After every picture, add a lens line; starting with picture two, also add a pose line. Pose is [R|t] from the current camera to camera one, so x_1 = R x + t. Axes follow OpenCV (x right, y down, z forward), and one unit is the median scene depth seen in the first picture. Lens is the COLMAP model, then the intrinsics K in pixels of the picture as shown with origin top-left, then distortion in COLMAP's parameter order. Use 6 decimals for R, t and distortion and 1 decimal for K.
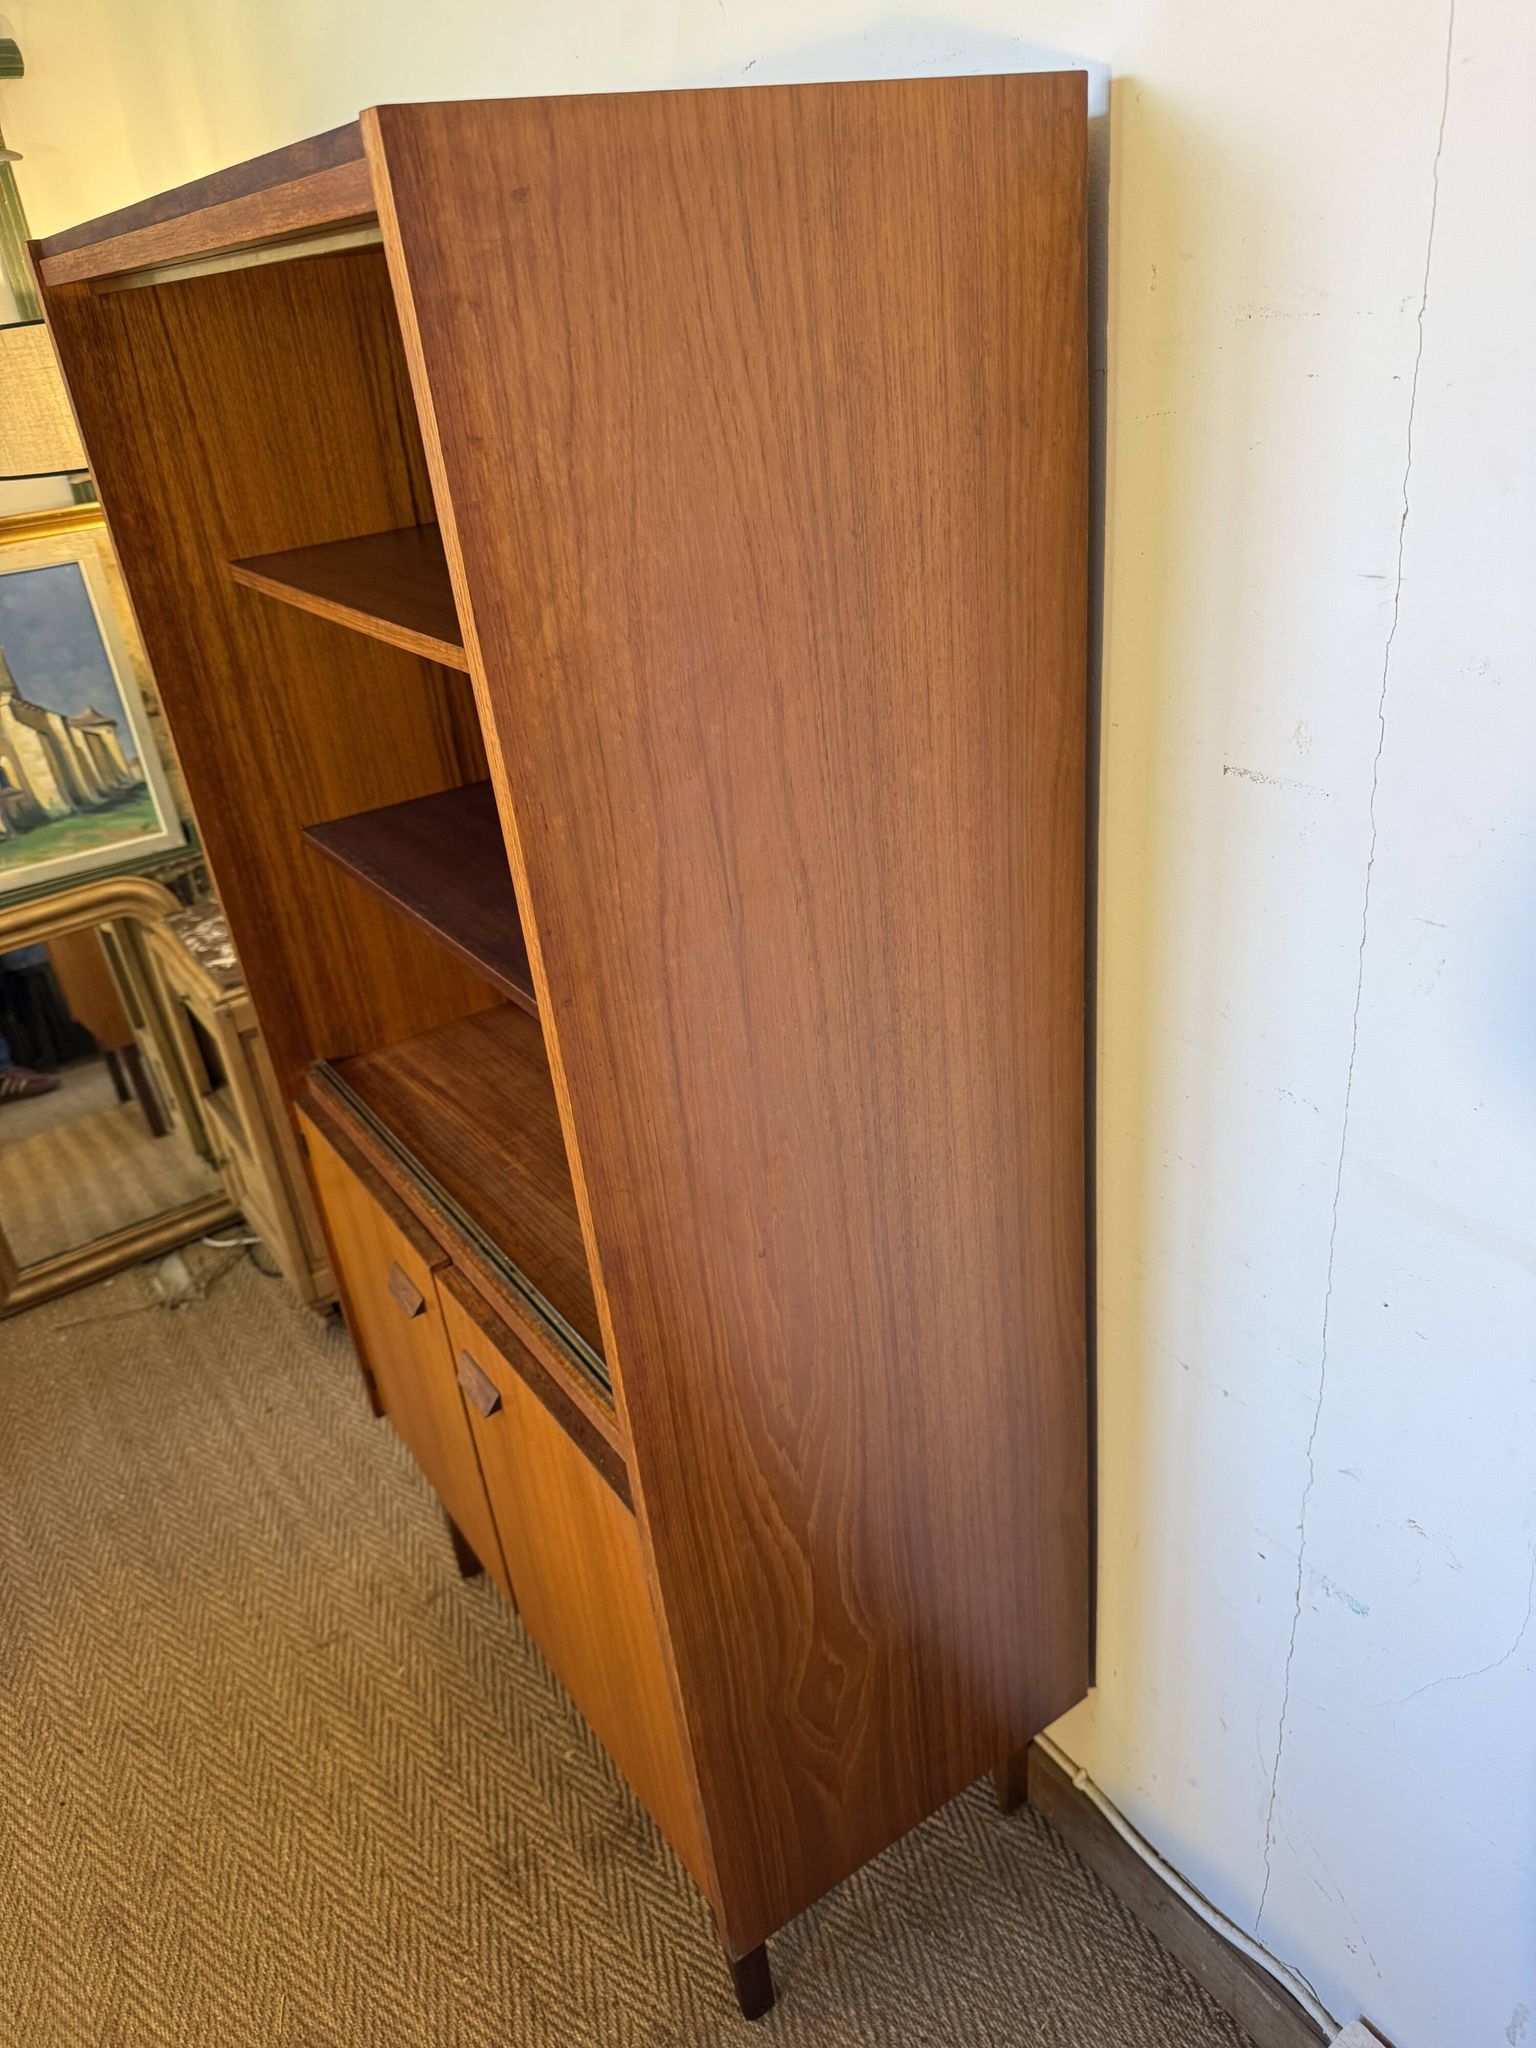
lens RADIAL K [[1461.9, 0, 783.1], [0, 1461.9, 1022.9], [0, 0, 1]] dist [0.001165, -0.003276]
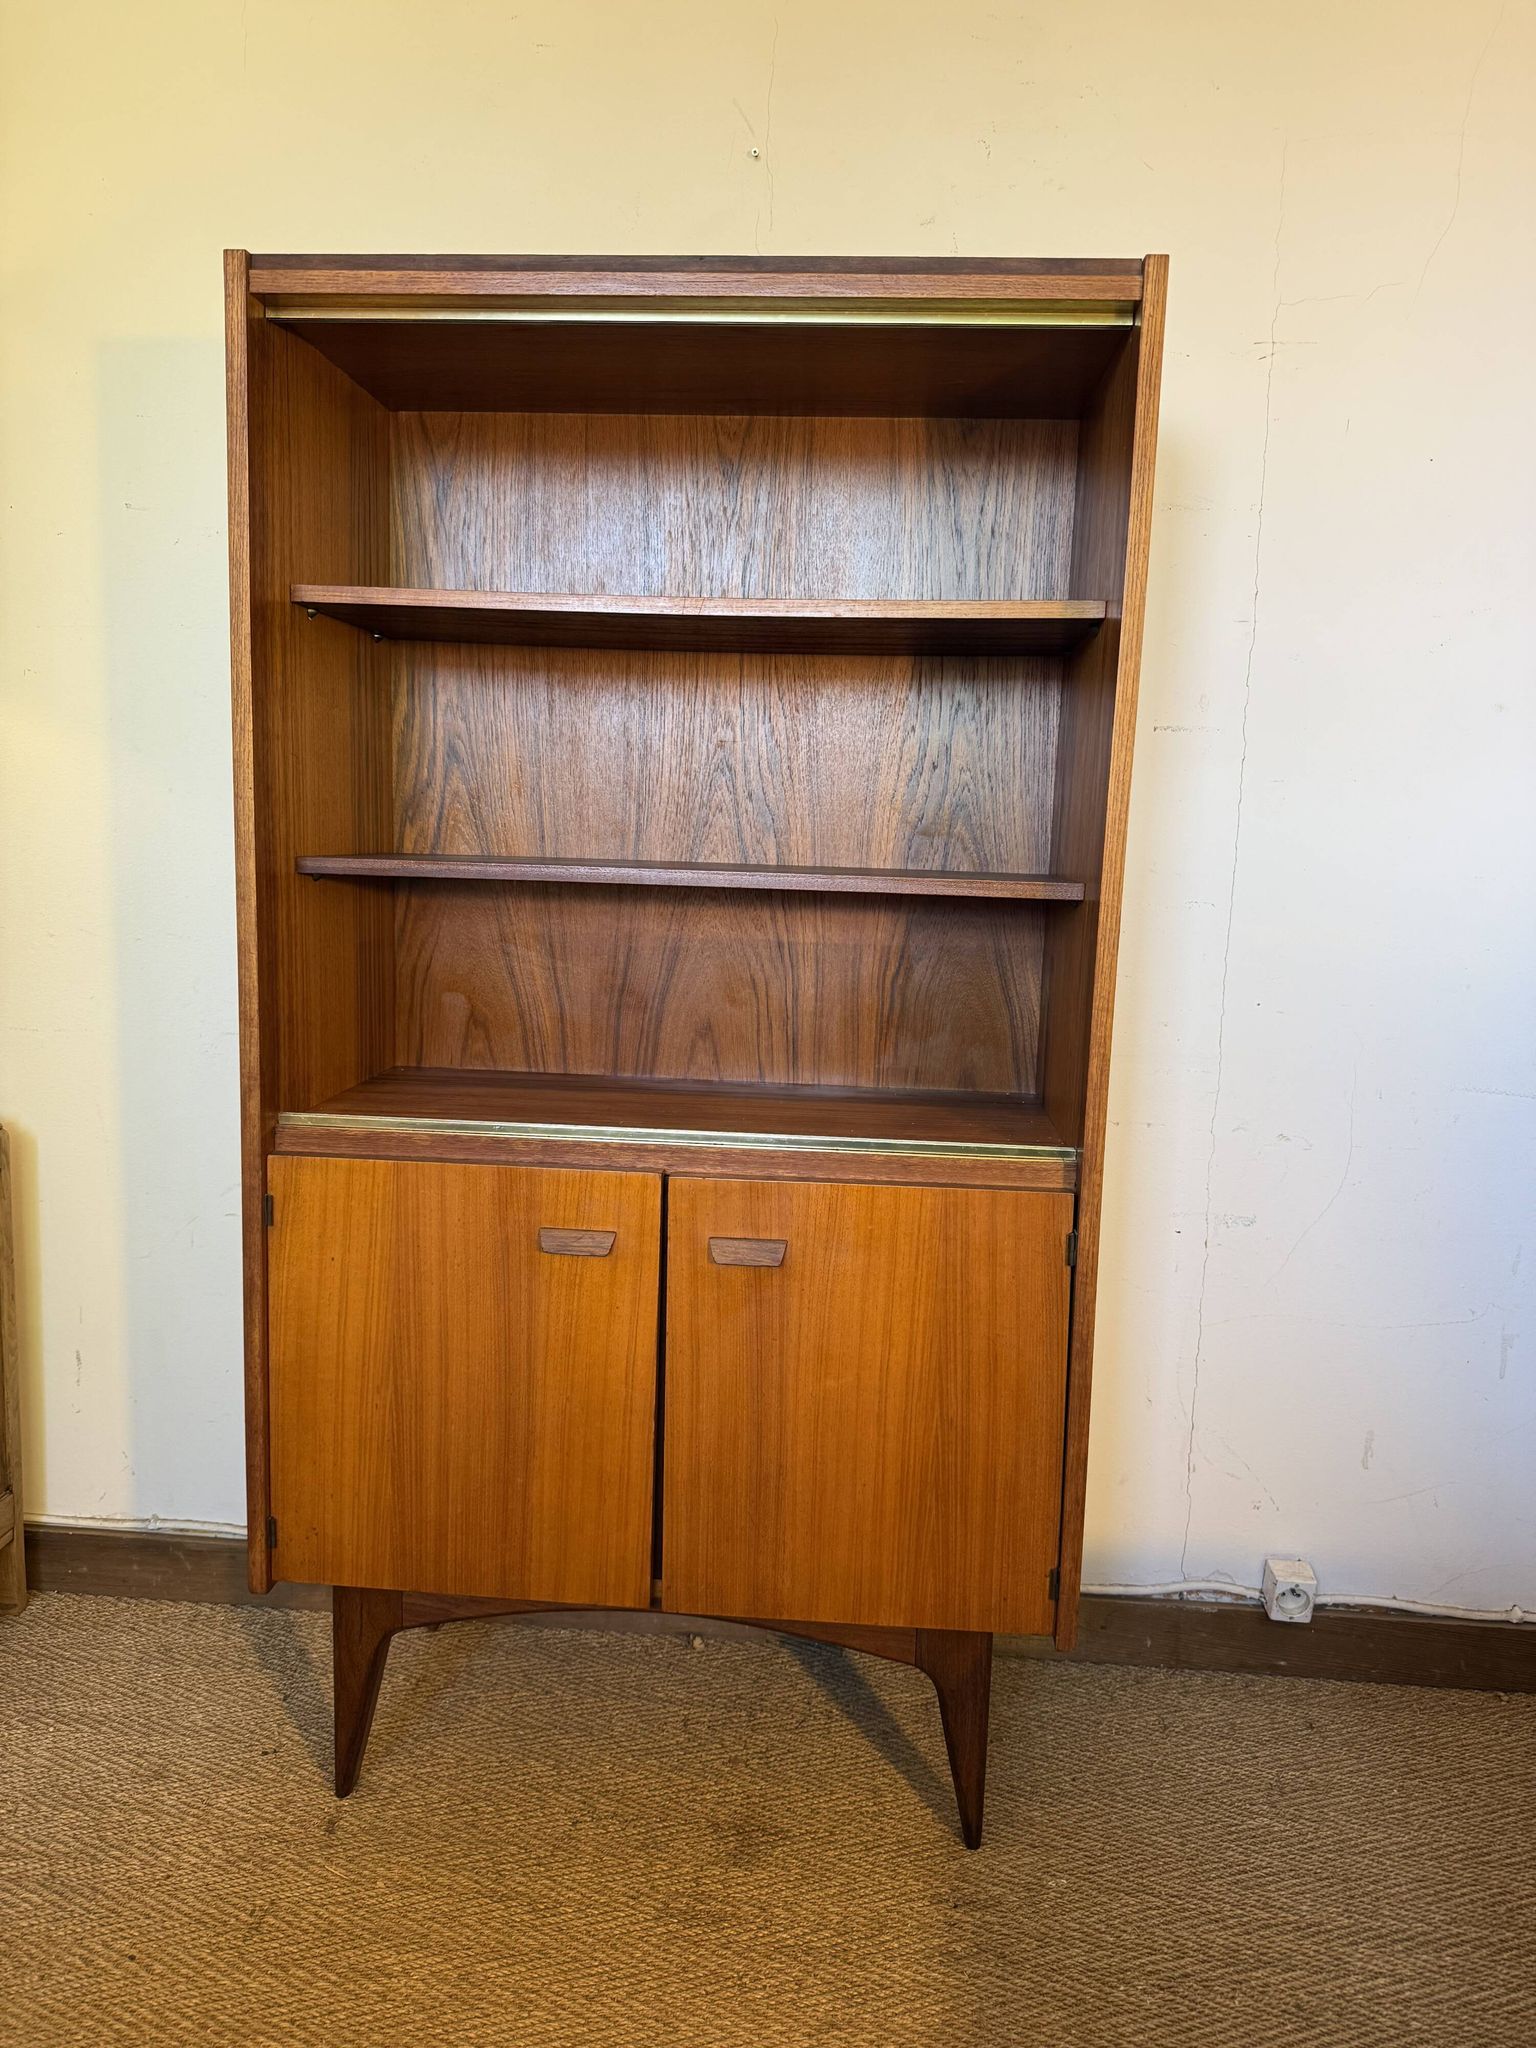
lens RADIAL K [[1428.2, 0, 768.0], [0, 1428.2, 1024.0], [0, 0, 1]] dist [0.024385, -0.037235]
pose [[0.618079, 0.007554, 0.786079, -0.877025], [0.281925, 0.931306, -0.230622, 0.281053], [-0.733823, 0.364158, 0.573491, 0.247551]]
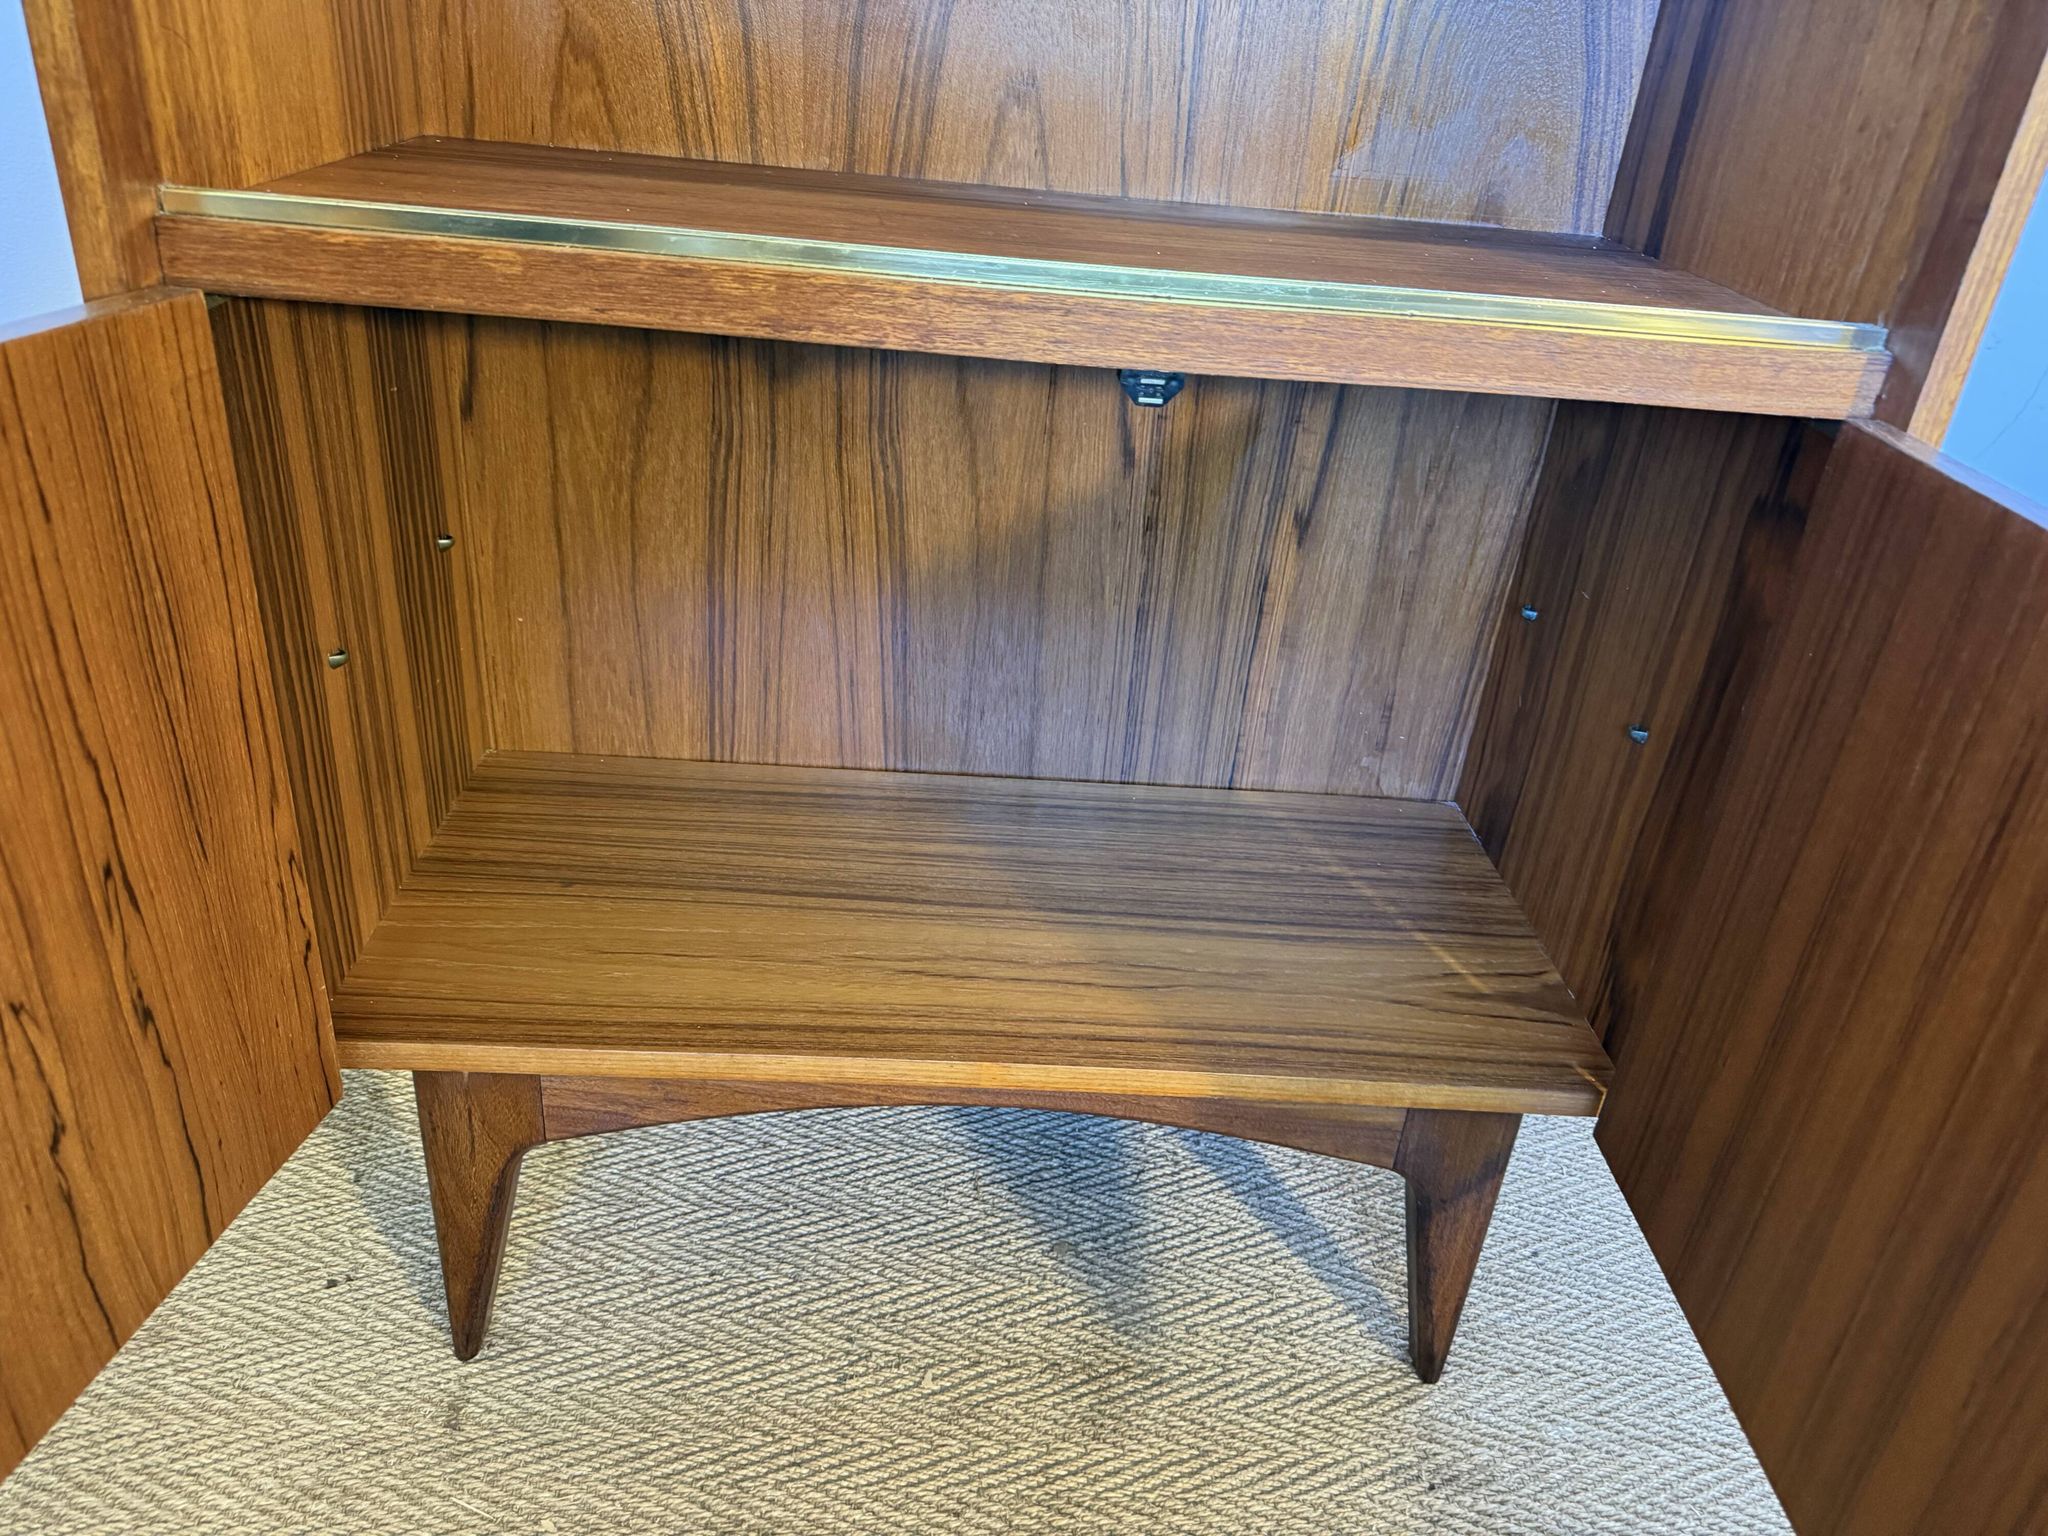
lens RADIAL K [[1455.6, 0, 1032.6], [0, 1455.6, 758.6], [0, 0, 1]] dist [-0.002034, -0.009546]
pose [[0.518766, -0.274070, 0.809795, -0.587658], [0.273166, 0.950705, 0.146767, 0.190671], [-0.810100, 0.145071, 0.568060, 0.629964]]
